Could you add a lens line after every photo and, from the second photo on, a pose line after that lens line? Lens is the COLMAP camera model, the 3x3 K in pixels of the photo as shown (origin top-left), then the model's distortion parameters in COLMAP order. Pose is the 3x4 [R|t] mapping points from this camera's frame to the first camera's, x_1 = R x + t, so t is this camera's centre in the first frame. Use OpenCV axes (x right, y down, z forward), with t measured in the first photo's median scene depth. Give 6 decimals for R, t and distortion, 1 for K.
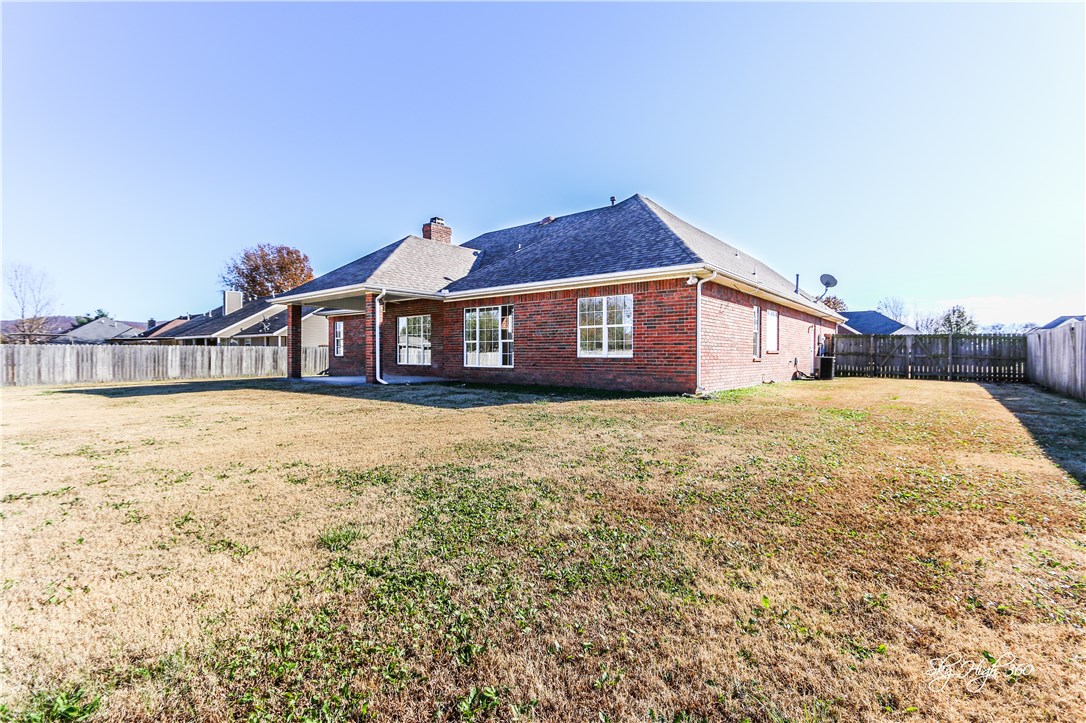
lens RADIAL K [[506.3, 0, 541.8], [0, 506.3, 355.1], [0, 0, 1]] dist [0.004831, 0.000308]
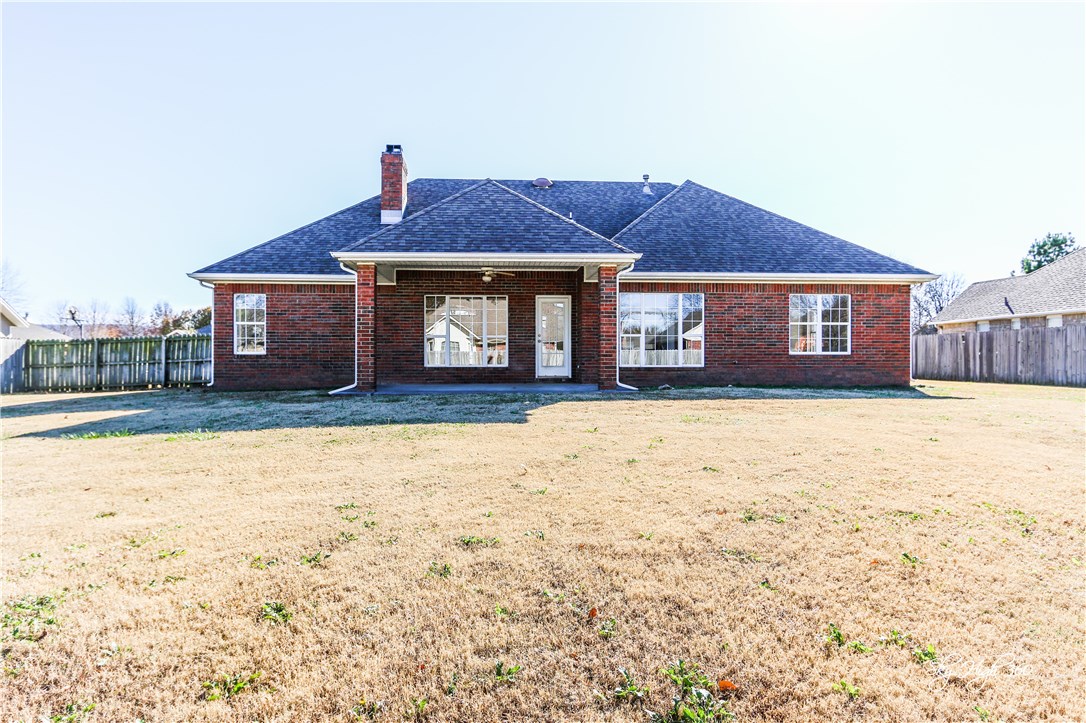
lens RADIAL K [[689.8, 0, 543.0], [0, 689.8, 361.5], [0, 0, 1]] dist [-0.004731, -0.000899]
pose [[0.711977, -0.004443, 0.702188, -1.105173], [0.001918, 0.999989, 0.004383, 0.010508], [-0.702200, -0.001774, 0.711978, 0.362080]]
